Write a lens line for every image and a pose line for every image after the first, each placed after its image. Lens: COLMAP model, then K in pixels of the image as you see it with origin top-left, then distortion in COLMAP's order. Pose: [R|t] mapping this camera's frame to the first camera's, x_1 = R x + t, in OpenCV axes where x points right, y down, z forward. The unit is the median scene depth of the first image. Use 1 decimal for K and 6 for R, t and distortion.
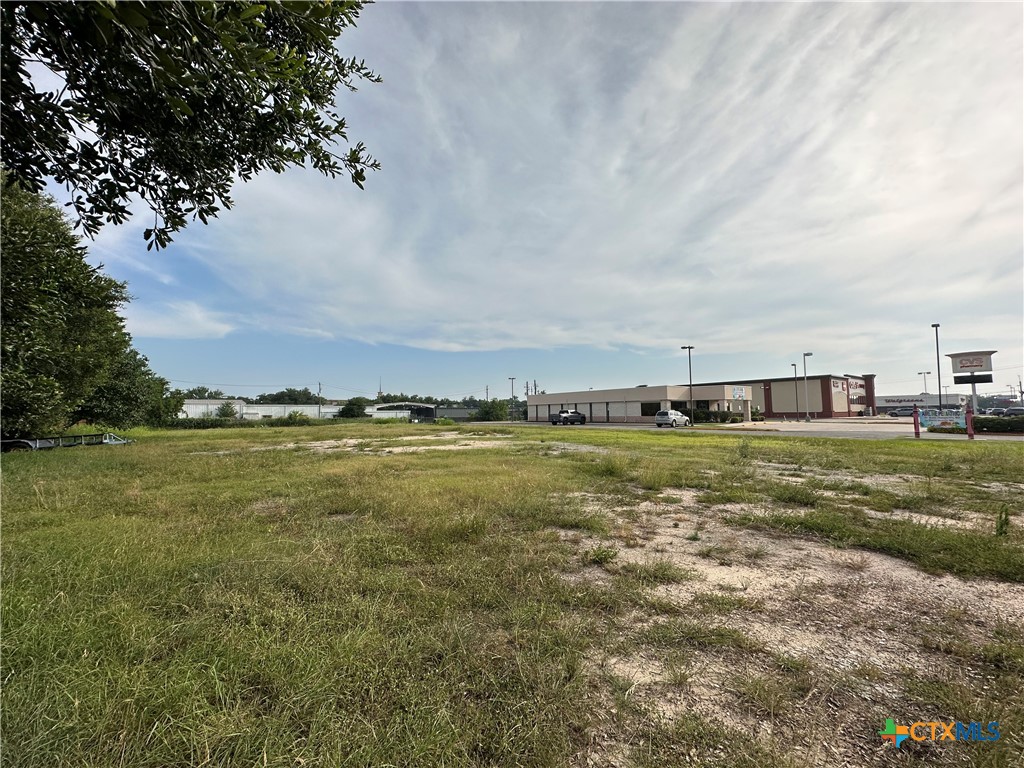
lens RADIAL K [[425.2, 0, 521.4], [0, 425.2, 381.0], [0, 0, 1]] dist [0.000193, -0.000180]
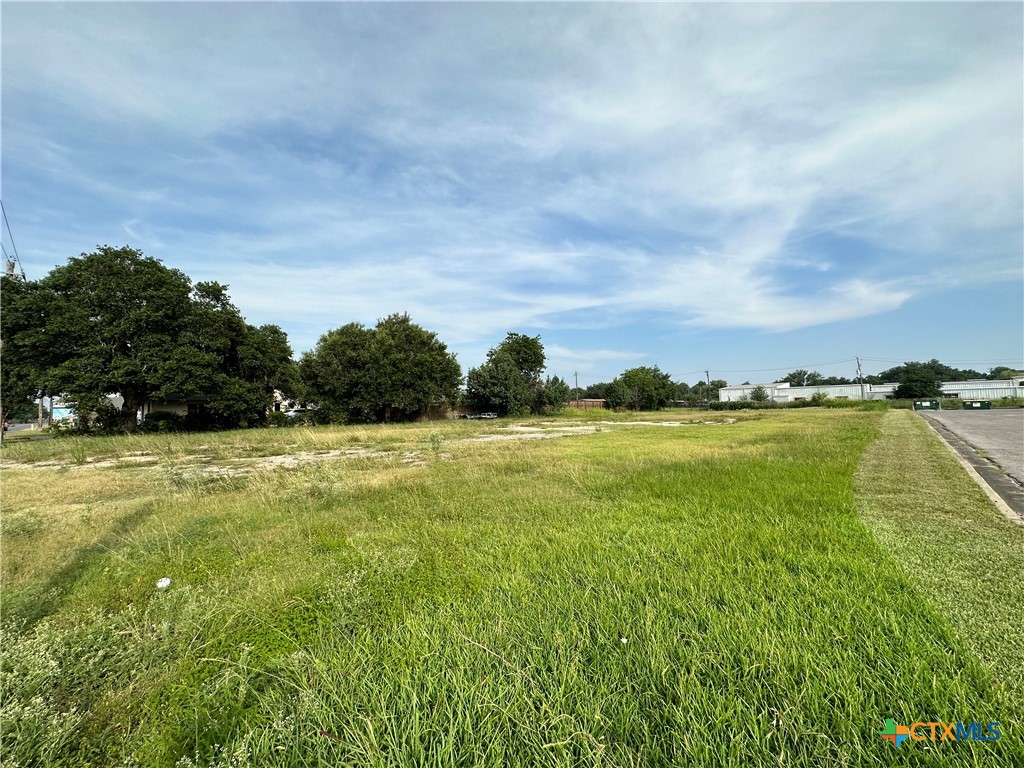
lens RADIAL K [[425.2, 0, 503.2], [0, 425.2, 384.2], [0, 0, 1]] dist [0.000193, -0.000180]
pose [[0.104033, -0.045468, -0.993534, 0.104761], [0.101541, 0.994220, -0.034866, 0.004945], [0.989377, -0.097258, 0.108049, 0.072805]]
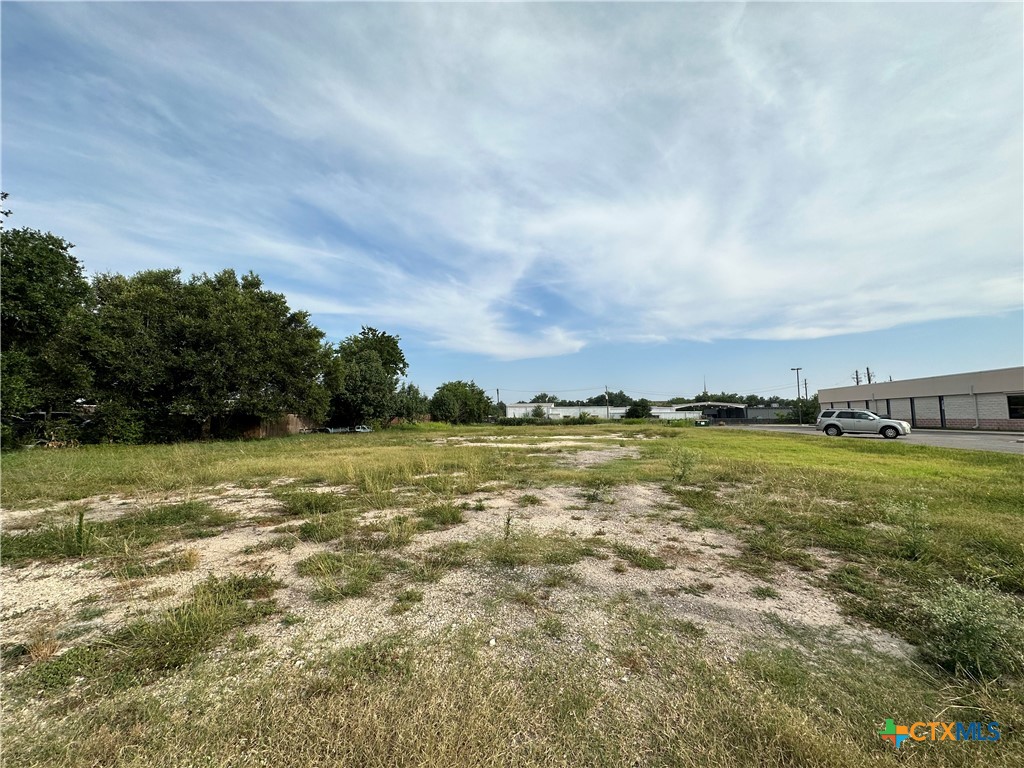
lens RADIAL K [[425.2, 0, 506.2], [0, 425.2, 386.1], [0, 0, 1]] dist [0.000193, -0.000180]
pose [[0.675243, -0.048282, -0.736013, 0.057262], [0.055916, 0.998335, -0.014191, 0.001776], [0.735473, -0.031573, 0.676819, 0.023154]]
